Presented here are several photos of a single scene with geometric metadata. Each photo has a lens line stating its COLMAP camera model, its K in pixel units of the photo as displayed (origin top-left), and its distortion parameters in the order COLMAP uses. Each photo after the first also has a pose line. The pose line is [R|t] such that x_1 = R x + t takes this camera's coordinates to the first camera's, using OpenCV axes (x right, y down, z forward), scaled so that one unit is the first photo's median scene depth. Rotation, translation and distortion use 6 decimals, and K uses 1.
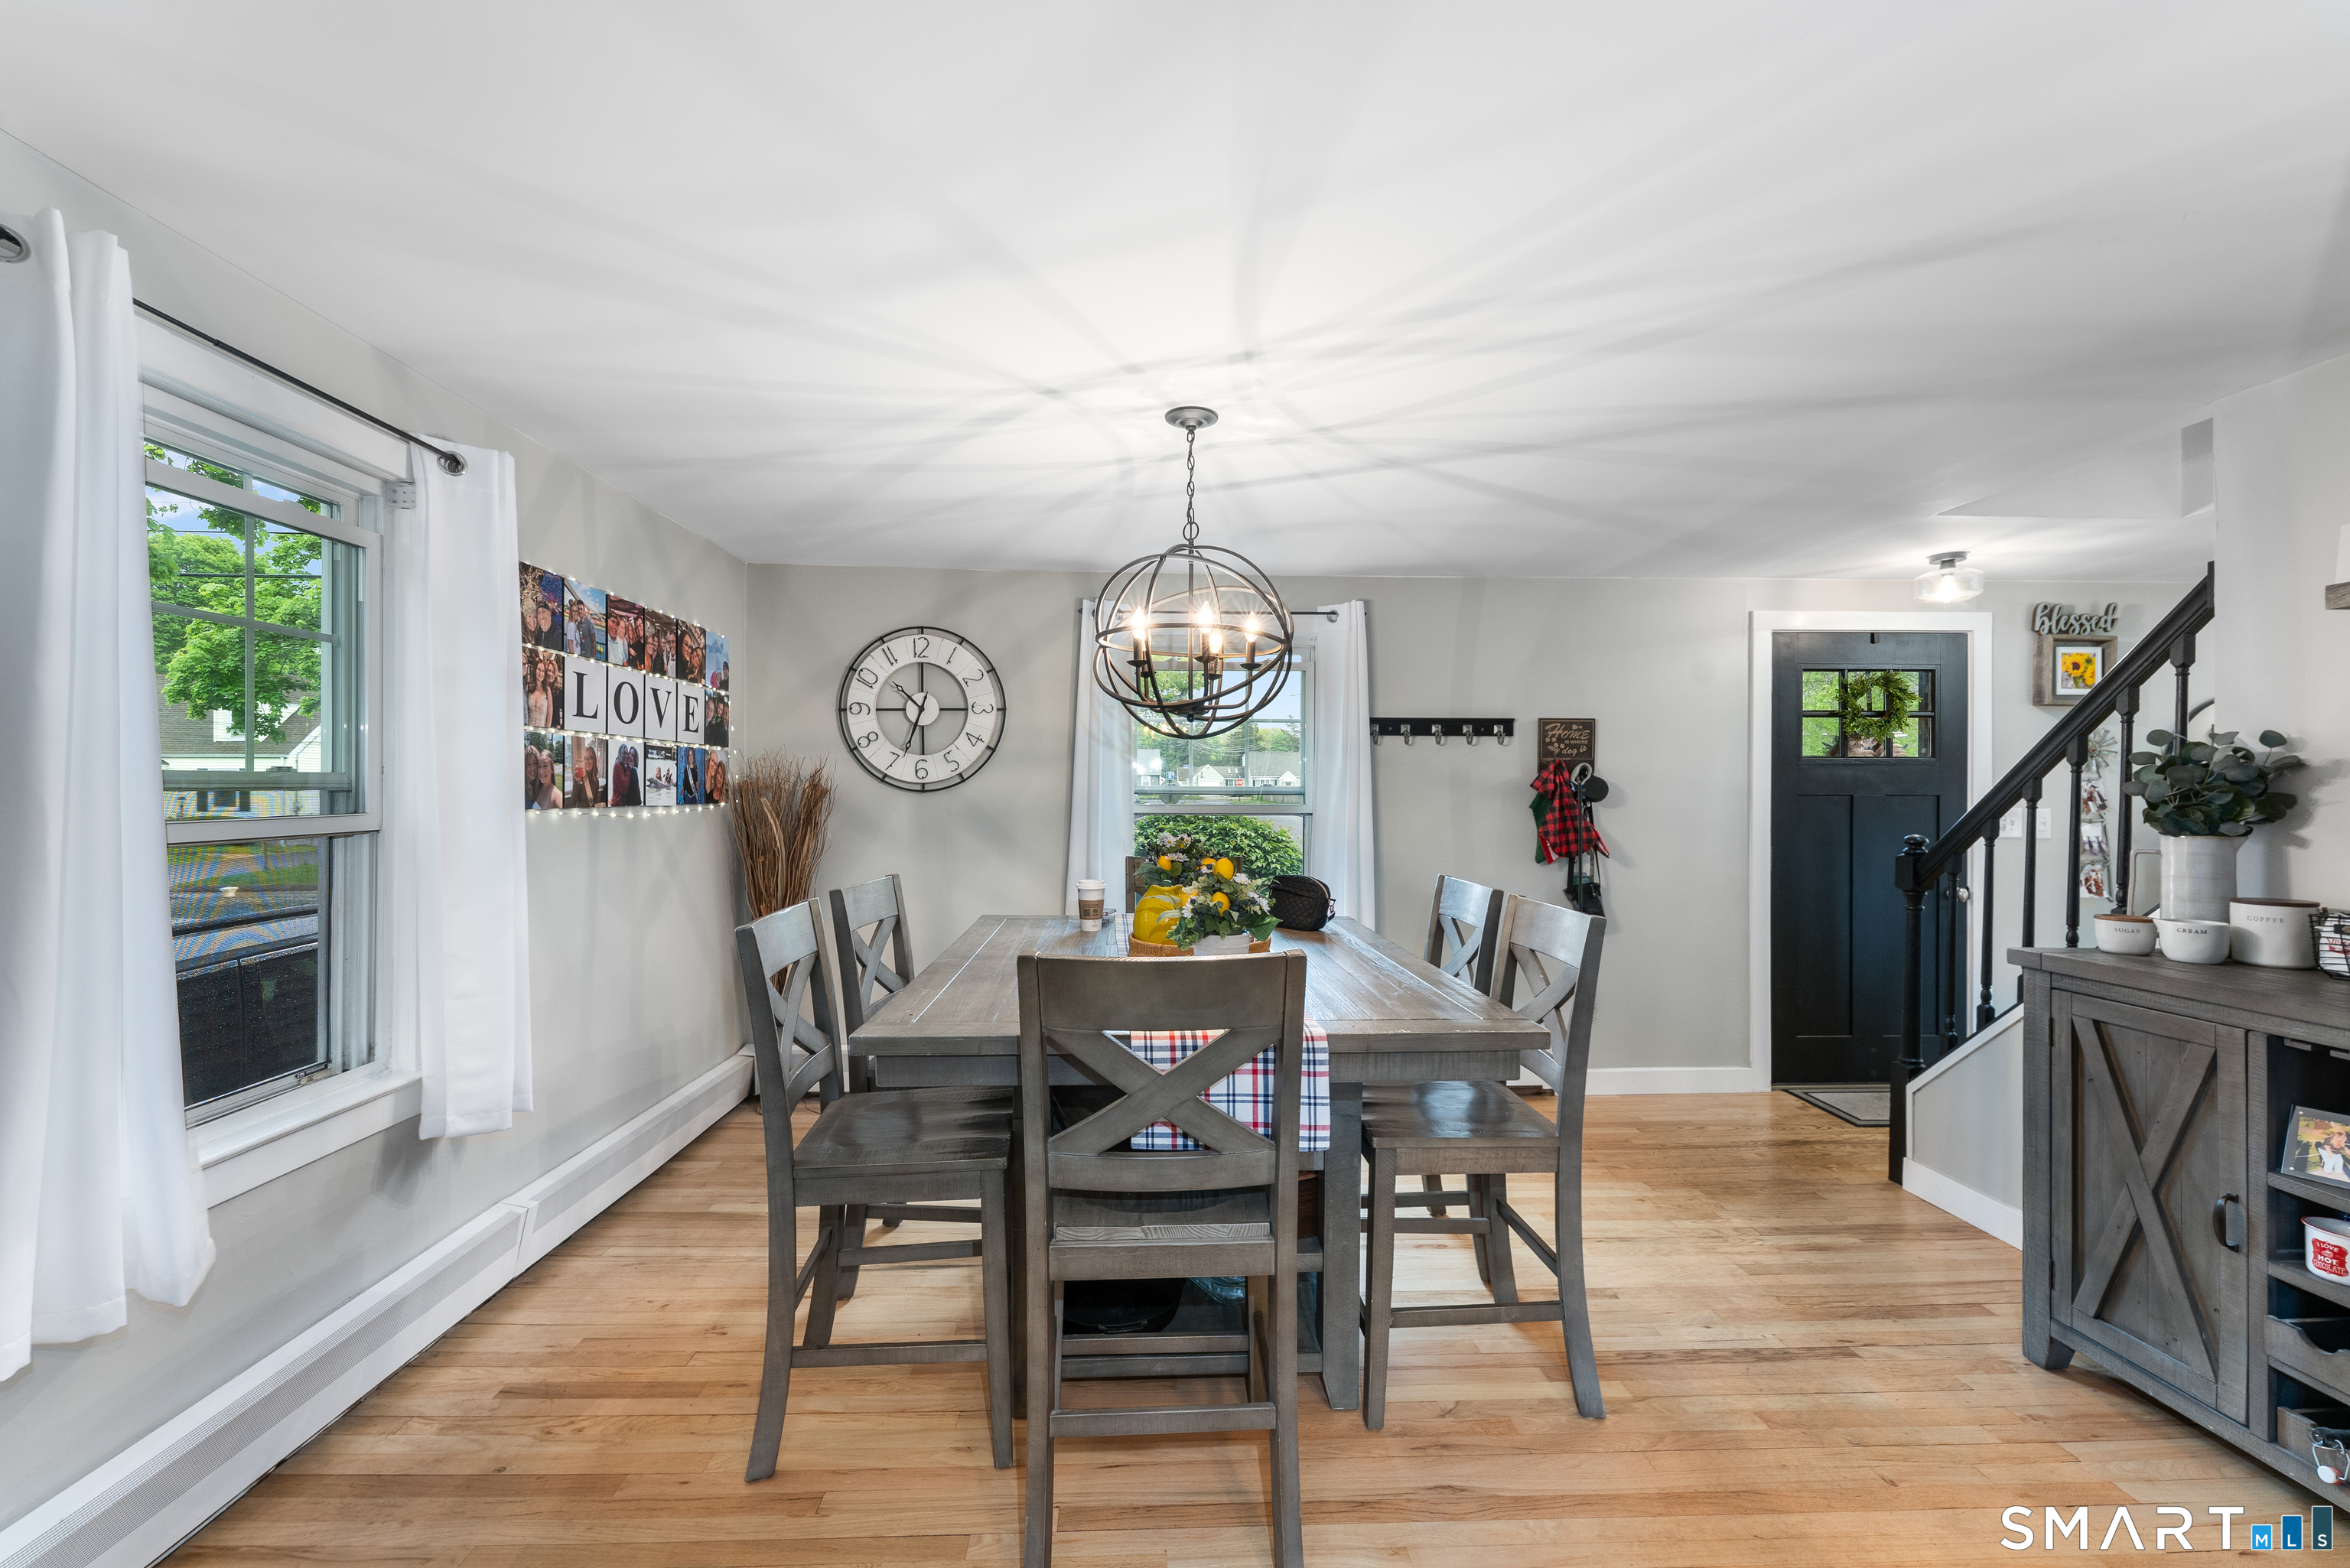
lens RADIAL K [[948.6, 0, 1173.8], [0, 948.6, 797.9], [0, 0, 1]] dist [0.001539, 0.000131]
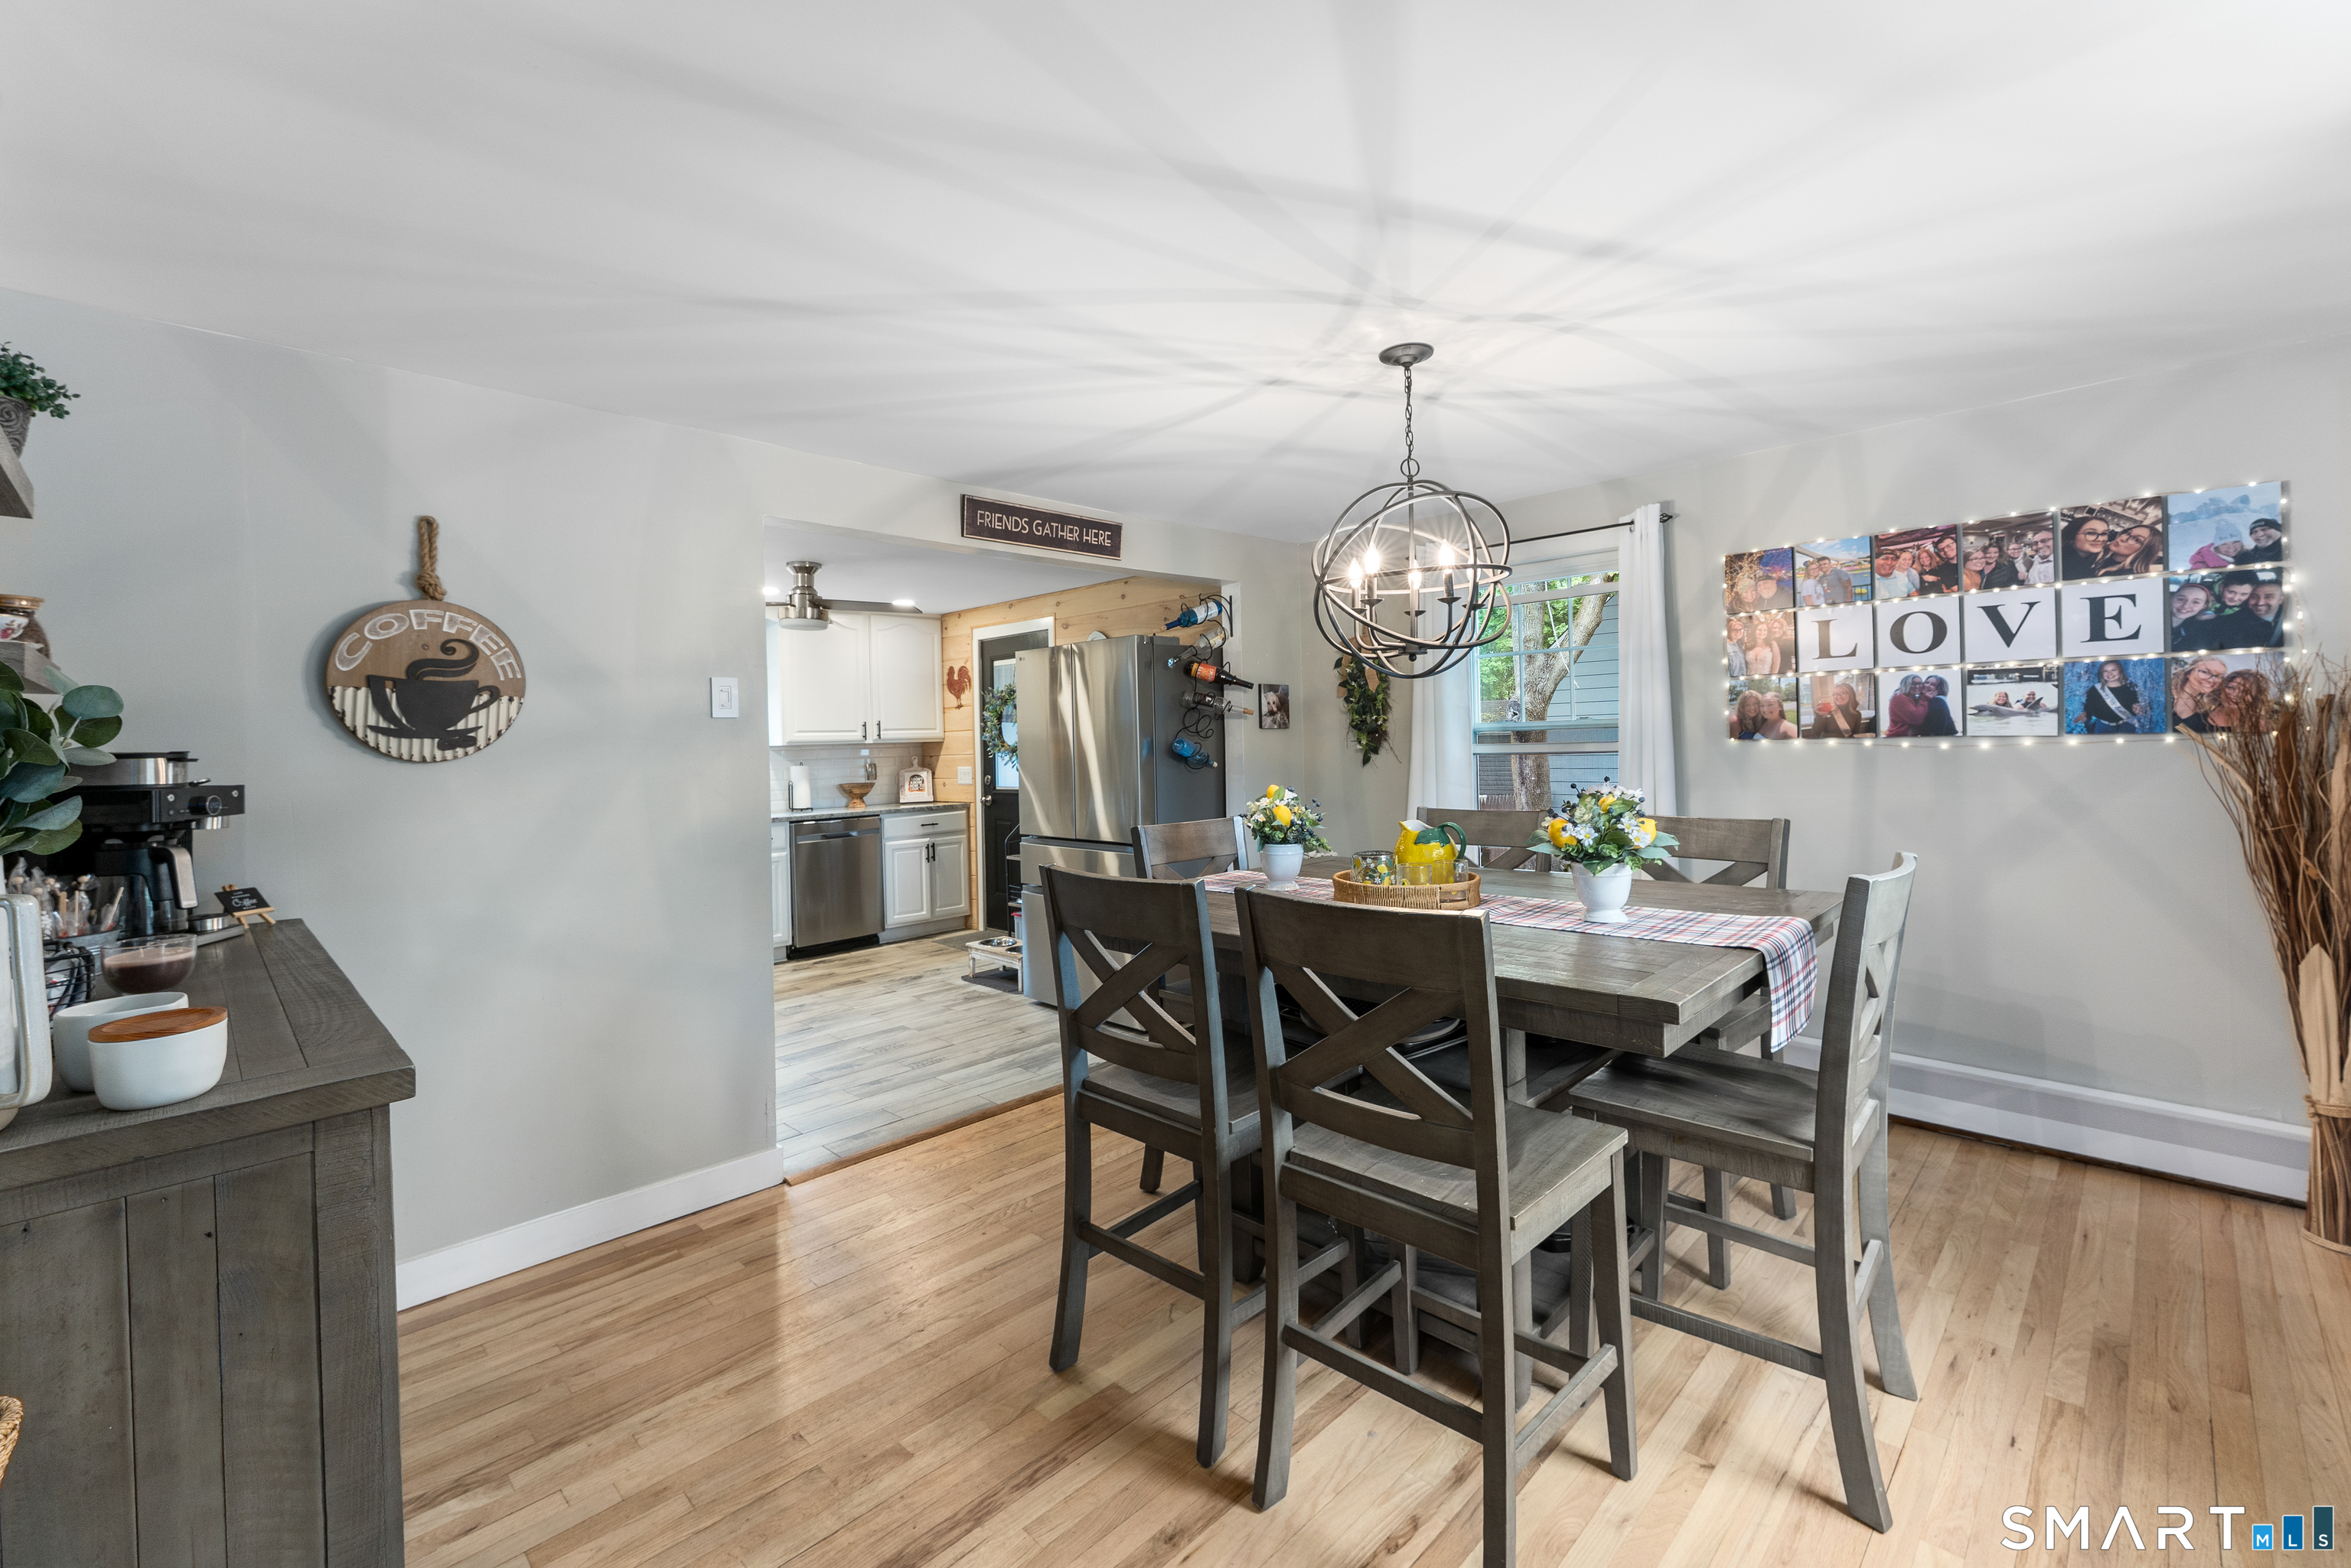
lens RADIAL K [[993.7, 0, 1173.8], [0, 993.7, 737.3], [0, 0, 1]] dist [0.002338, 0.000075]
pose [[-0.735334, 0.012440, -0.677590, 0.769517], [0.014489, 0.999892, 0.002634, -0.005033], [0.677550, -0.007880, -0.735435, 1.353800]]
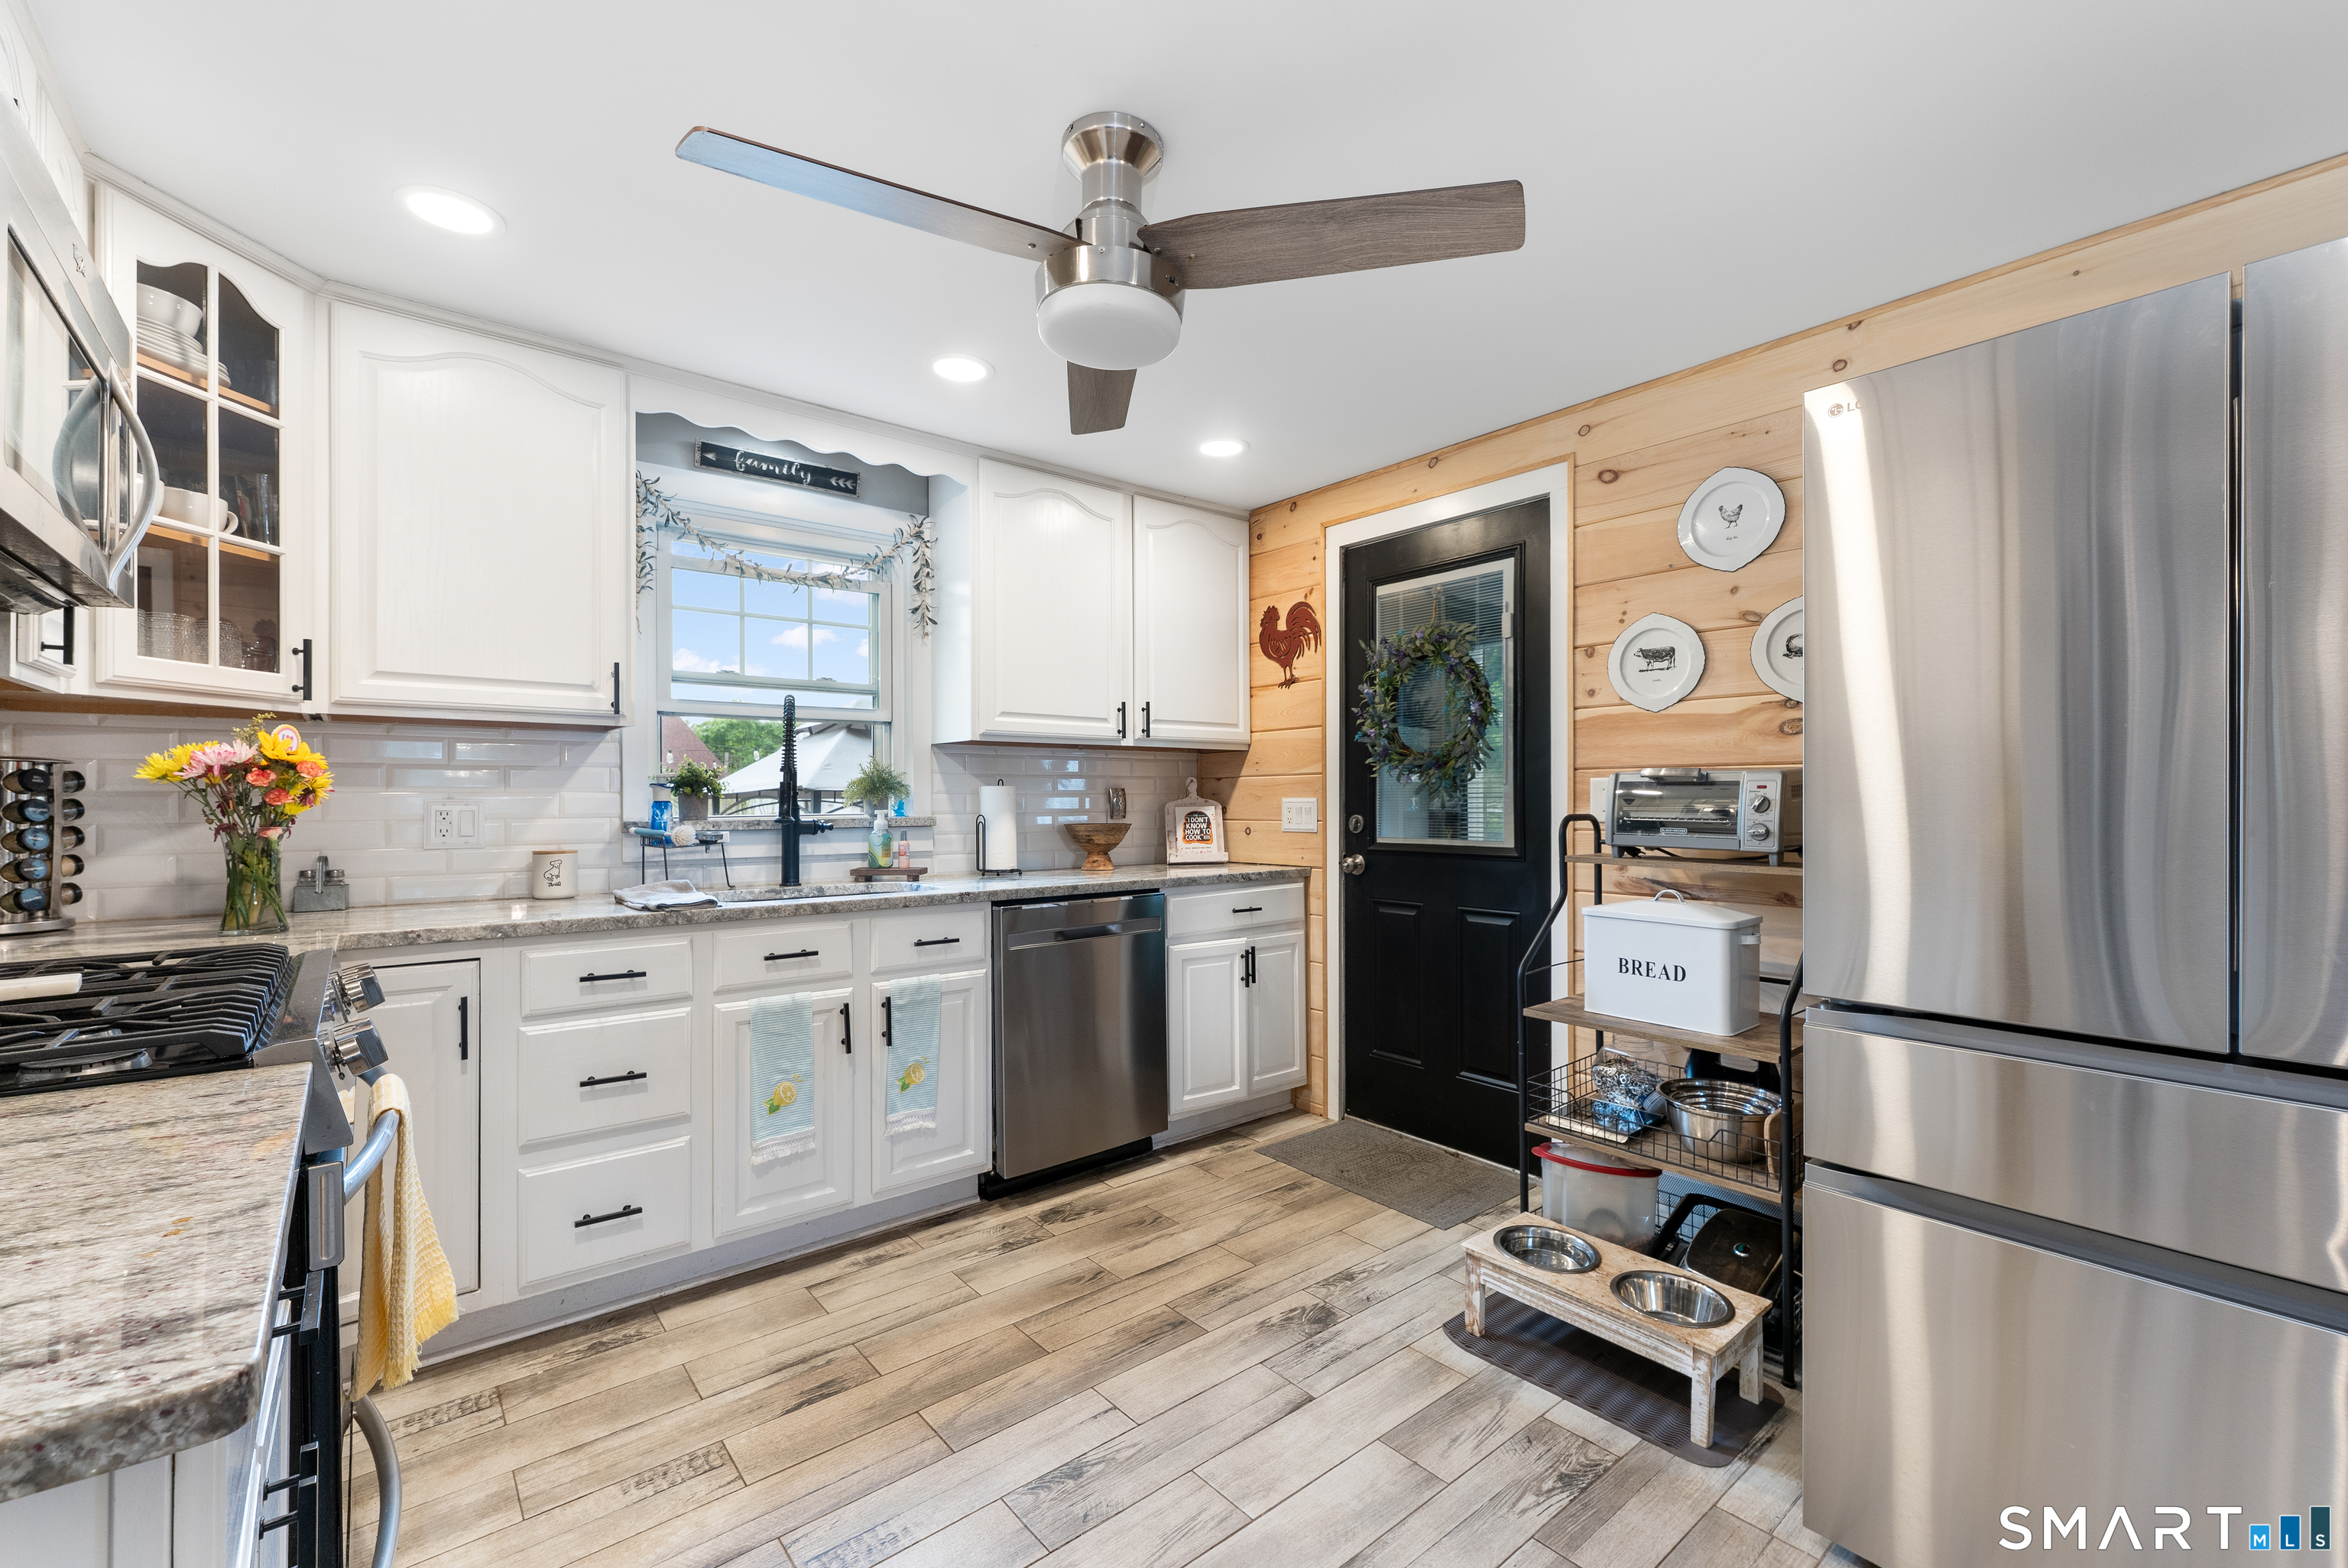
lens RADIAL K [[981.2, 0, 1174.7], [0, 981.2, 796.3], [0, 0, 1]] dist [0.000261, -0.000115]
pose [[-0.795785, -0.001309, -0.605578, 0.359997], [-0.007332, 0.999945, 0.007475, 0.059305], [0.605535, 0.010388, -0.795751, 0.057341]]
